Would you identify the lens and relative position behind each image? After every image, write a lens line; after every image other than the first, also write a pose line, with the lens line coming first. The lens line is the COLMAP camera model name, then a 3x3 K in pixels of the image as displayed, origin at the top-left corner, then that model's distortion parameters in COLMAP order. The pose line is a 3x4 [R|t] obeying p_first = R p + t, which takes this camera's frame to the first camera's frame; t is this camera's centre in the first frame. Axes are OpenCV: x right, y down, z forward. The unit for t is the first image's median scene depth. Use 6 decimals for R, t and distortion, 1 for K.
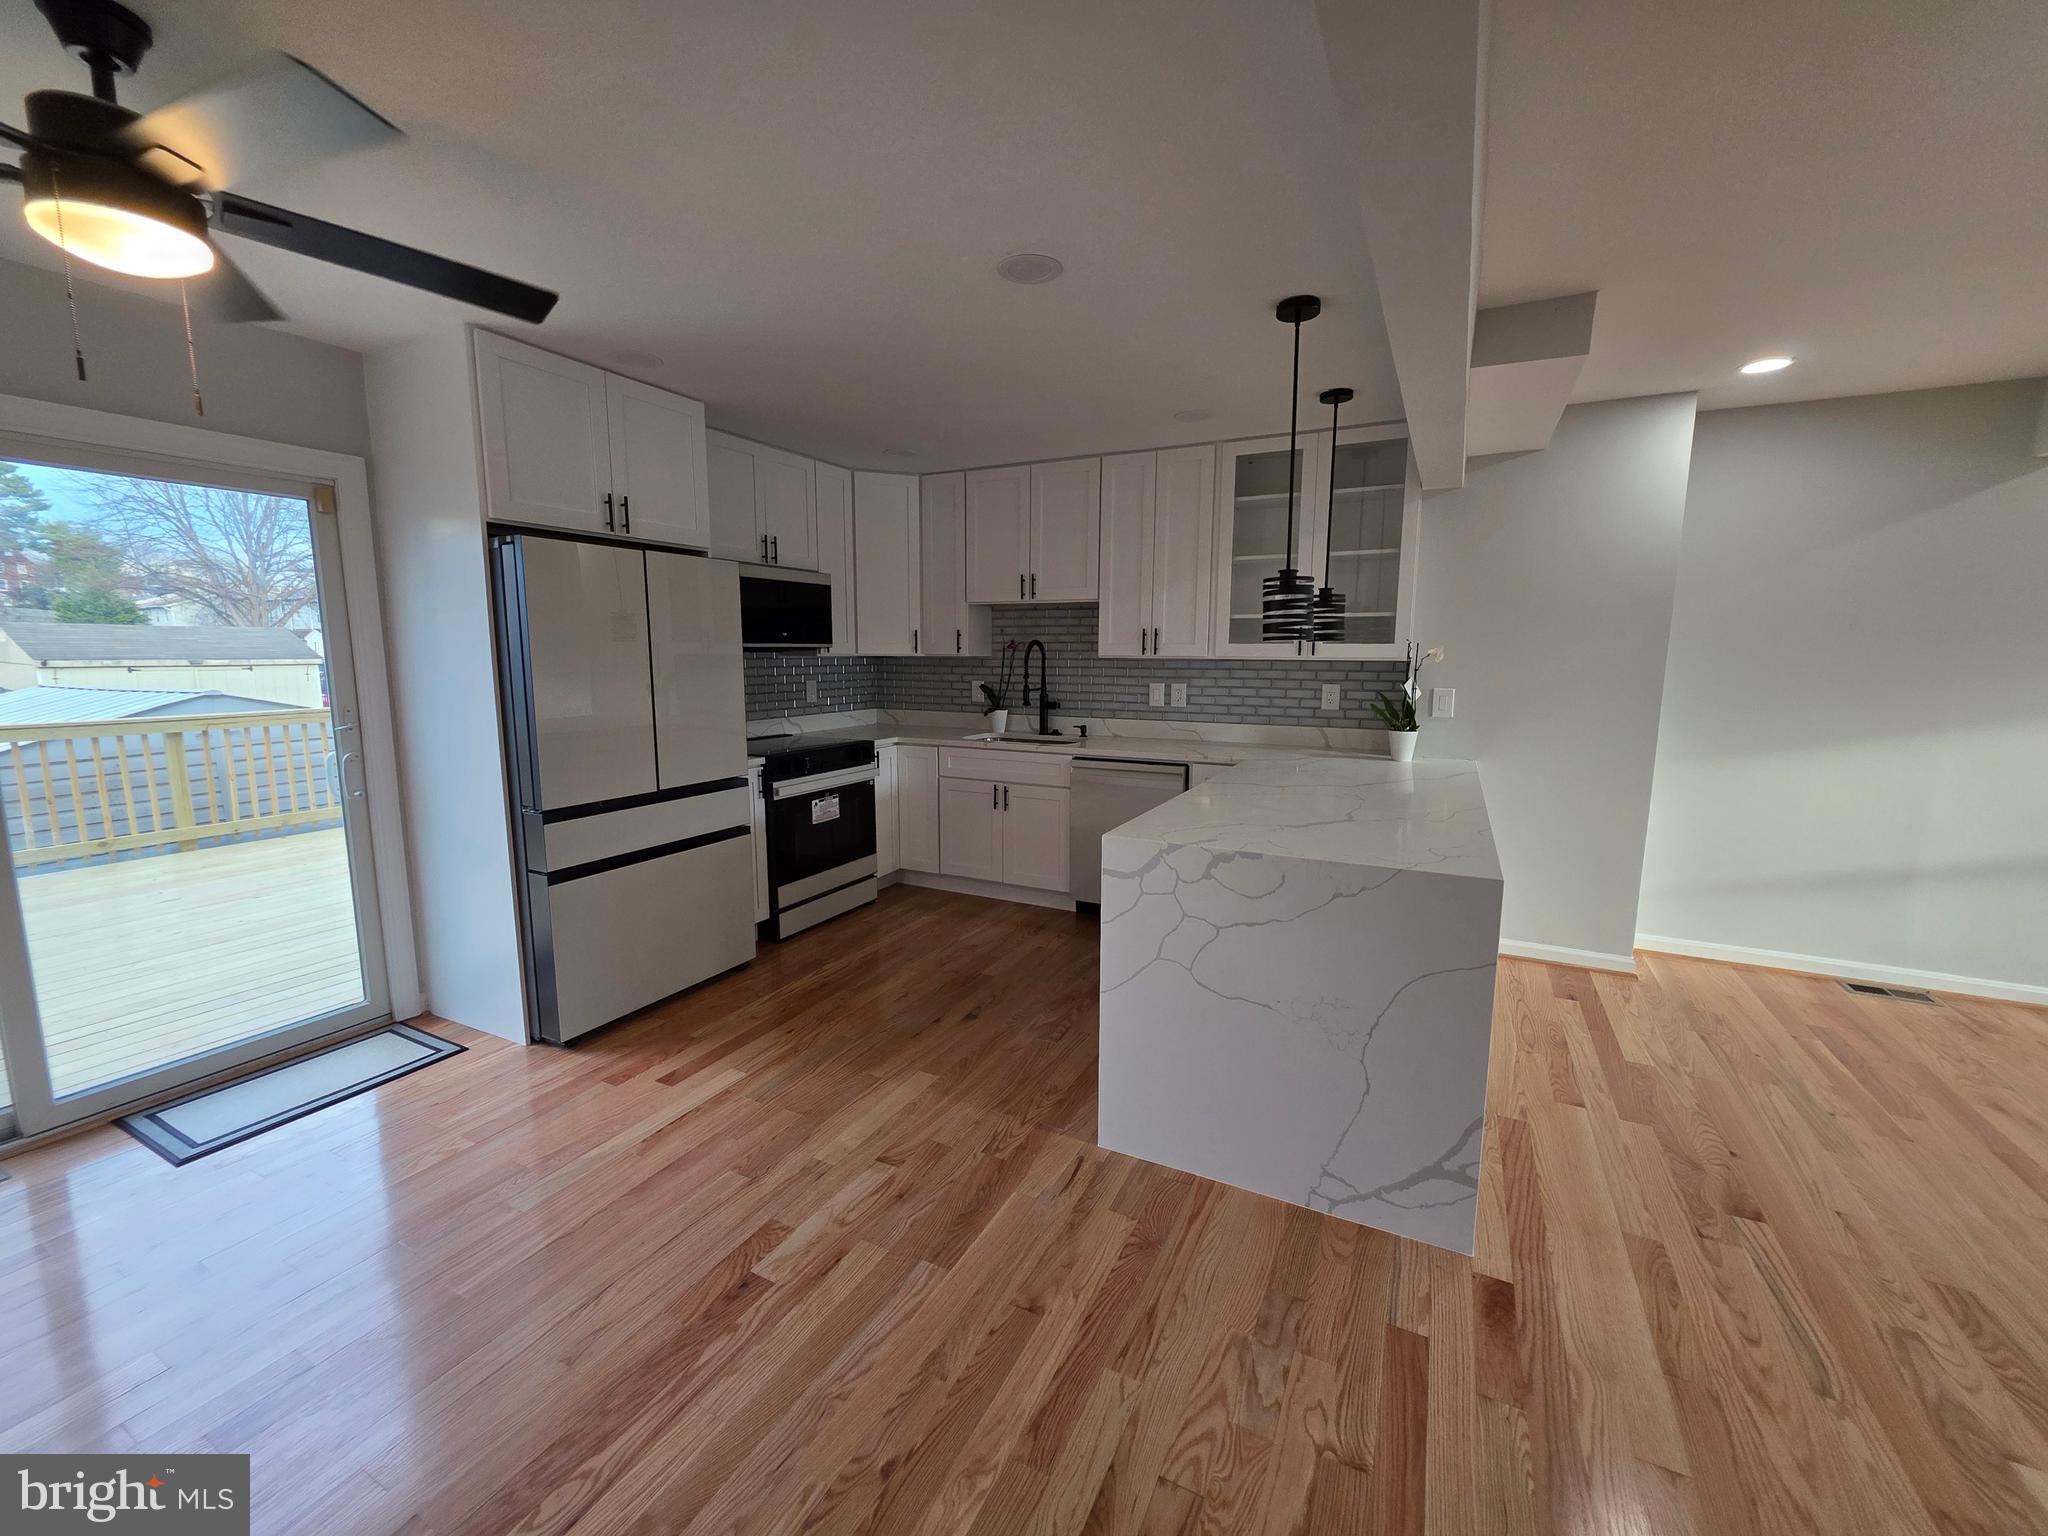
lens RADIAL K [[816.6, 0, 1030.3], [0, 816.6, 765.5], [0, 0, 1]] dist [0.002566, -0.000119]
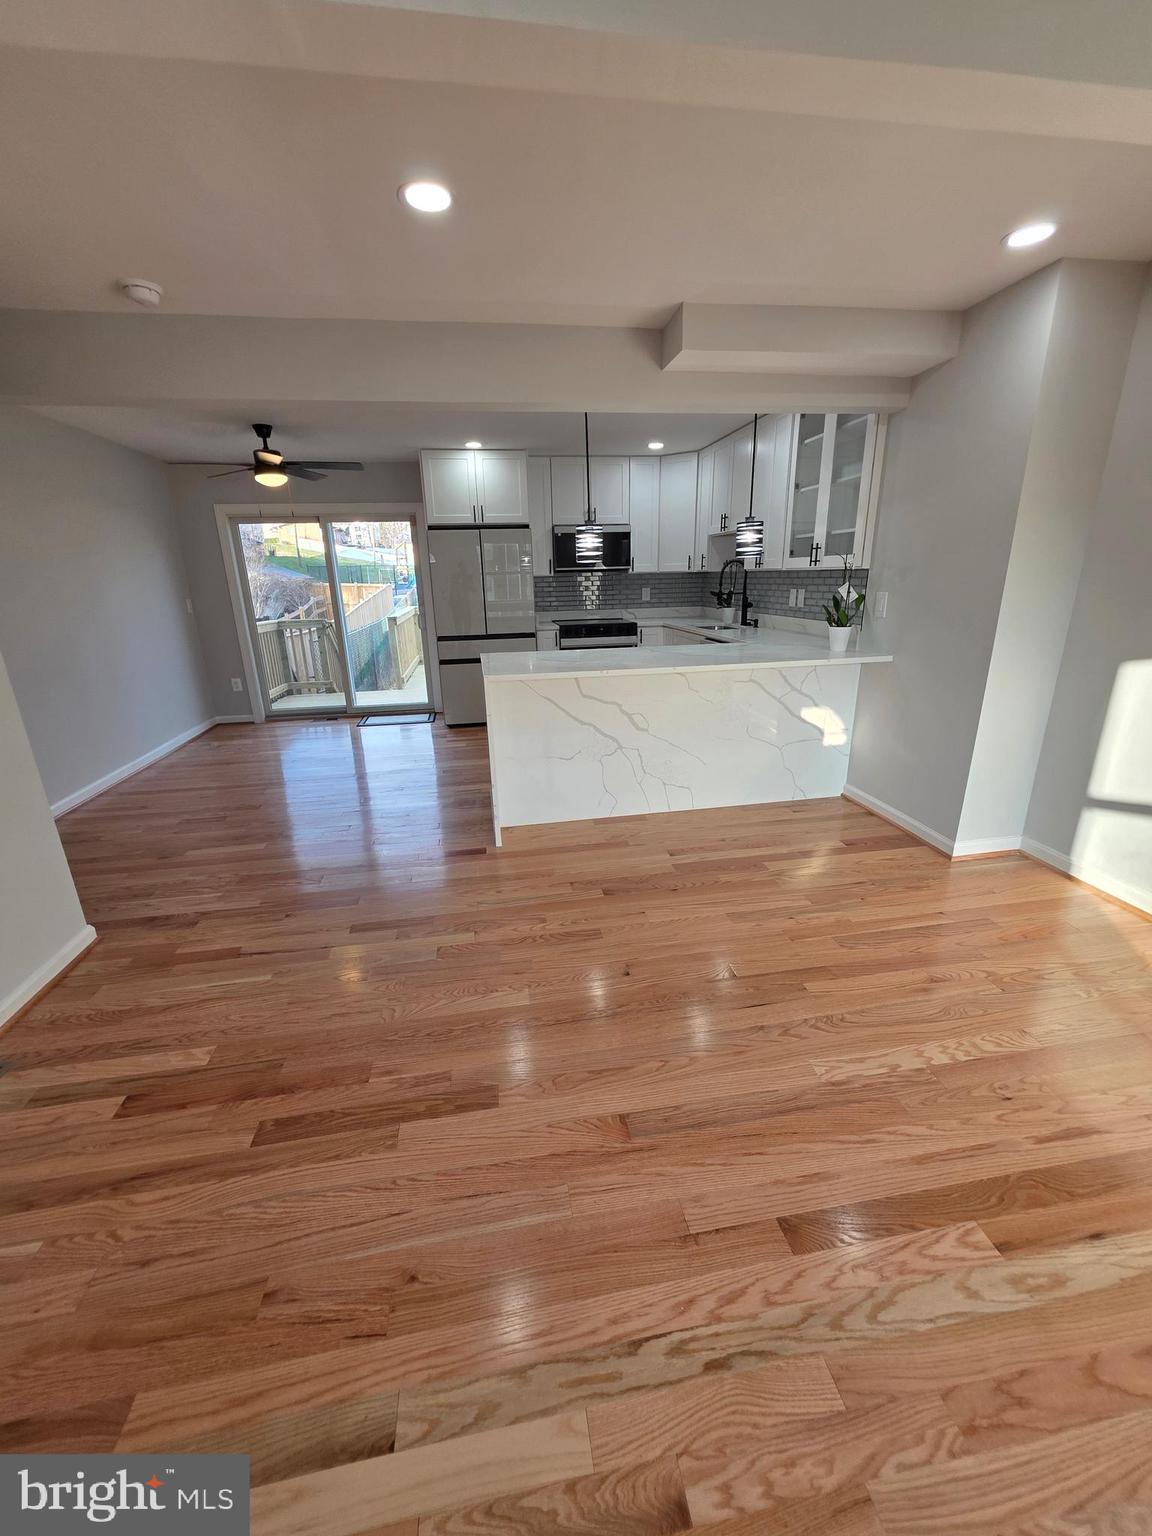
lens RADIAL K [[612.5, 0, 580.3], [0, 612.5, 777.8], [0, 0, 1]] dist [0.002566, -0.000119]
pose [[0.597253, 0.236048, -0.766531, 1.190105], [-0.086516, 0.969096, 0.231016, -0.000173], [0.797373, -0.071658, 0.599218, 0.108208]]
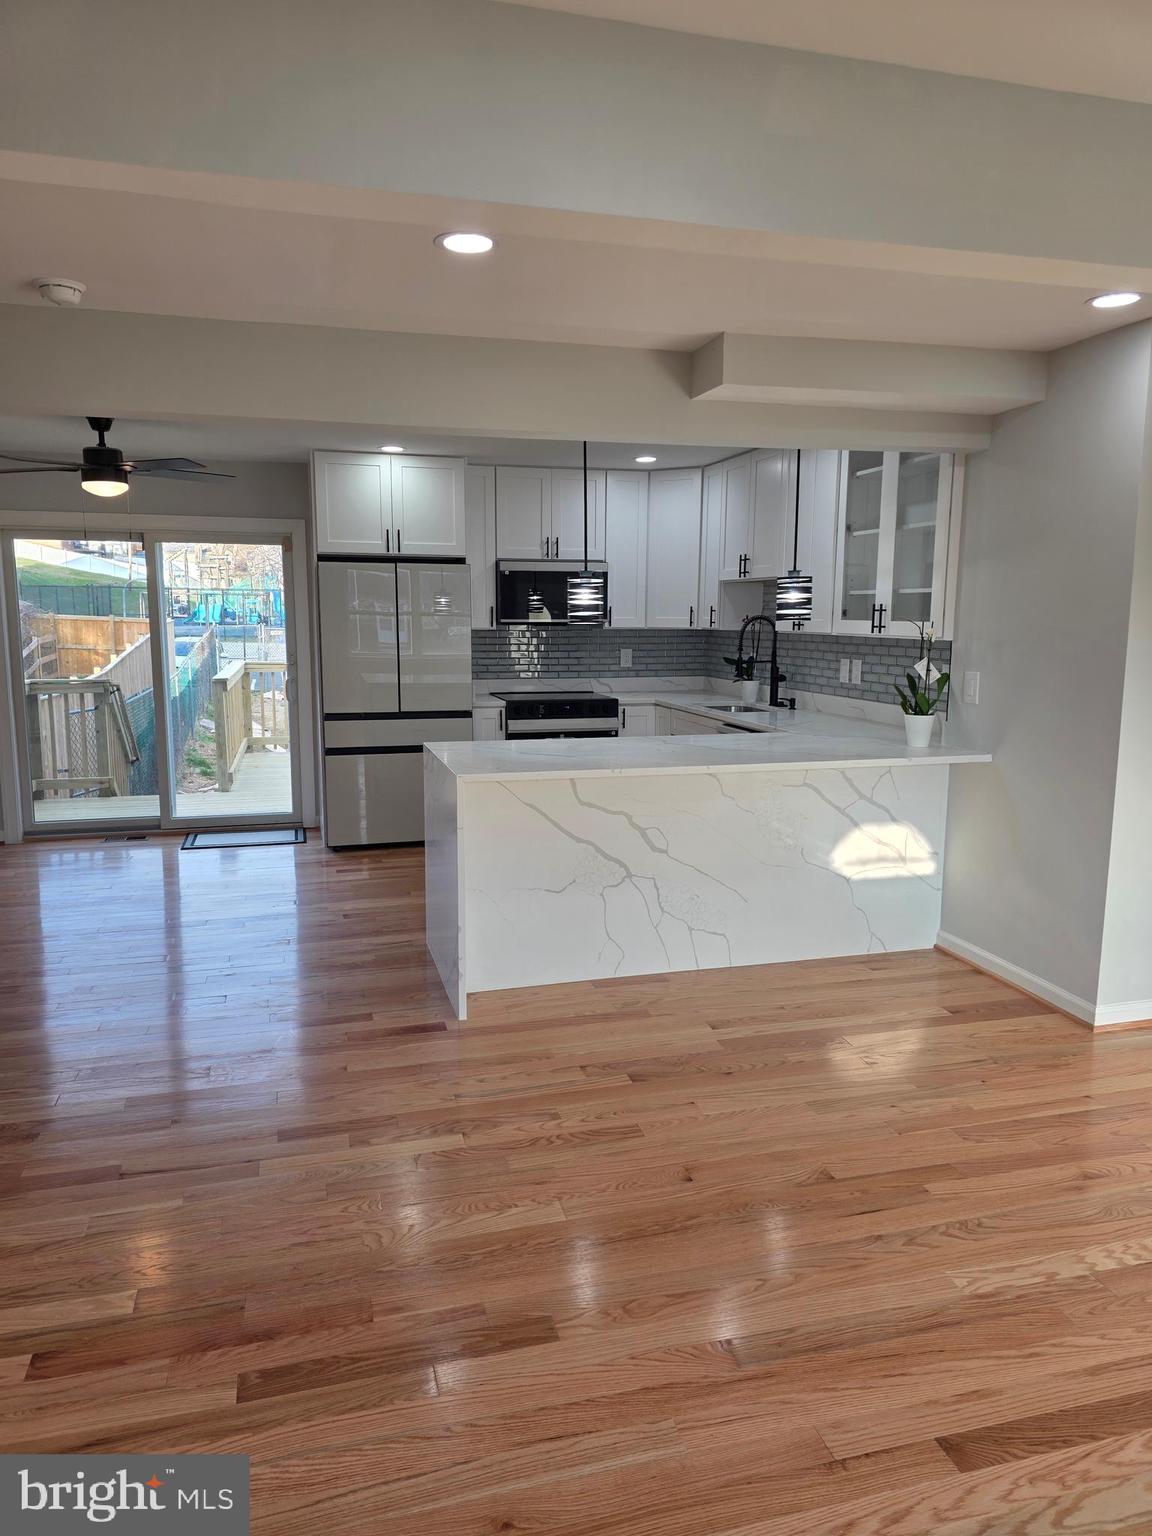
lens RADIAL K [[1024.9, 0, 572.4], [0, 1024.9, 771.7], [0, 0, 1]] dist [0.070094, -0.069130]
pose [[0.671316, 0.113644, -0.732407, 1.270413], [-0.104202, 0.992832, 0.058543, -0.006259], [0.733810, 0.037018, 0.678346, -0.118905]]
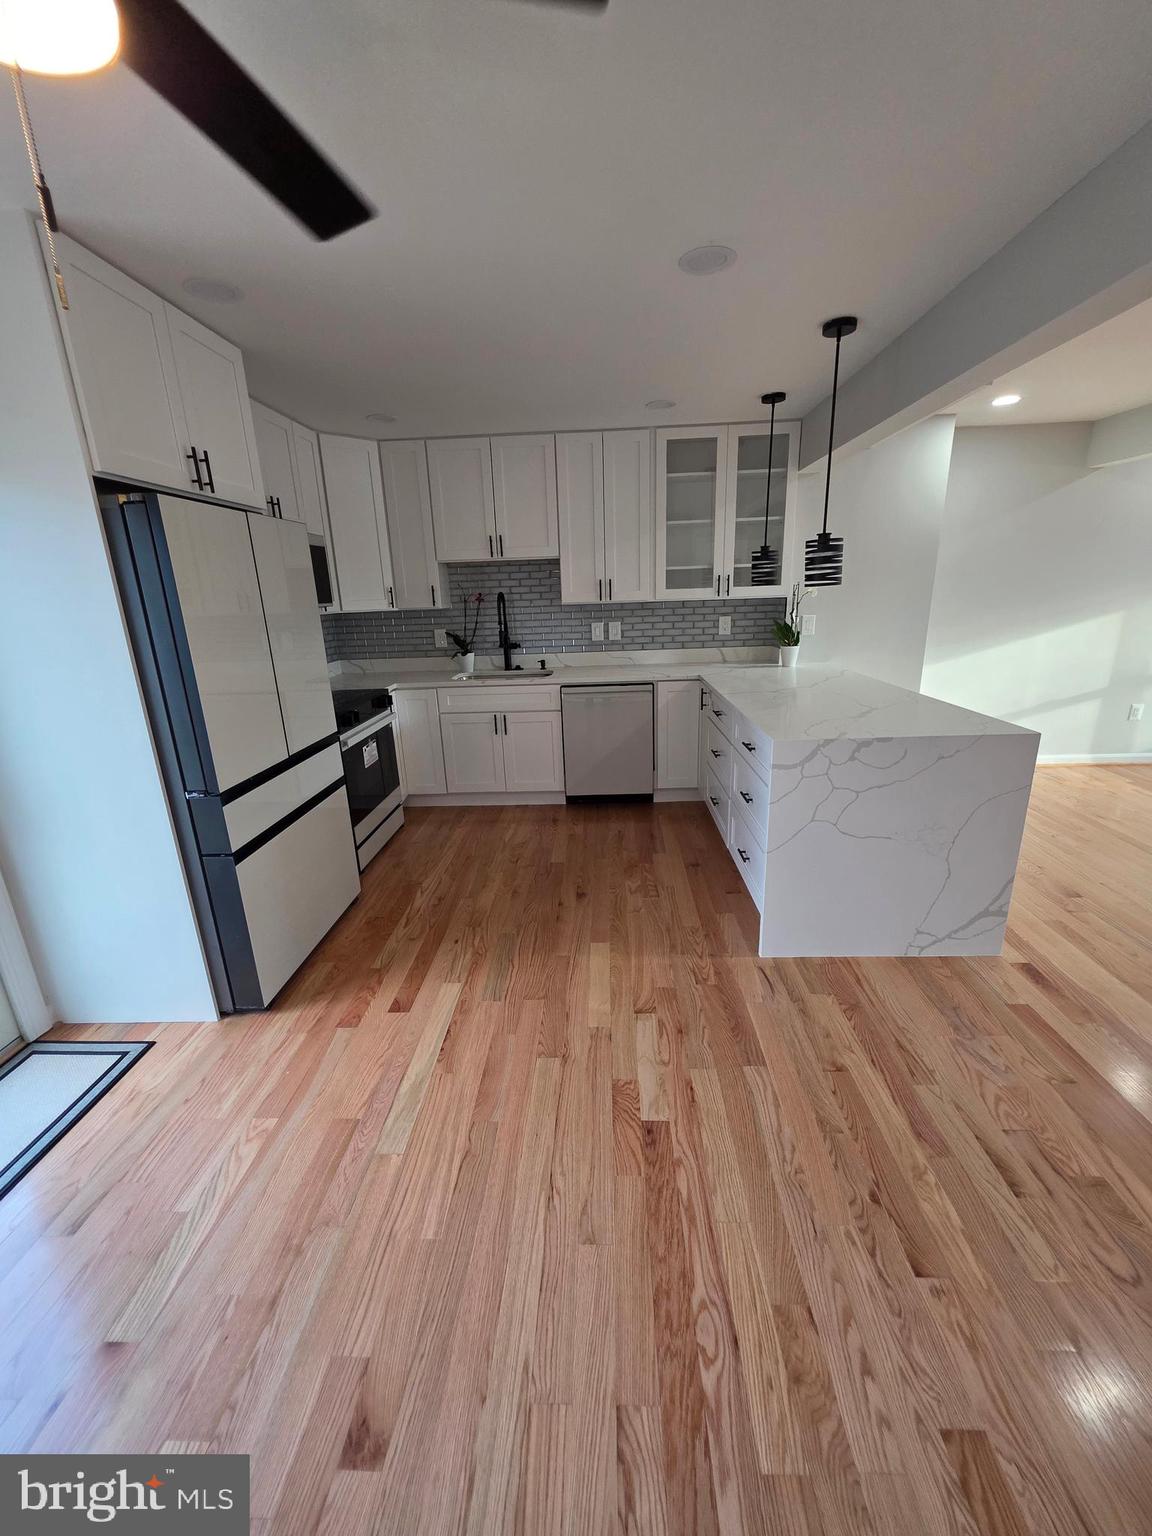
lens RADIAL K [[612.5, 0, 577.8], [0, 612.5, 773.7], [0, 0, 1]] dist [0.002566, -0.000119]
pose [[0.908773, -0.153663, 0.387968, -0.426200], [0.096344, 0.981875, 0.163217, -0.039174], [-0.406016, -0.110949, 0.907106, 0.147449]]
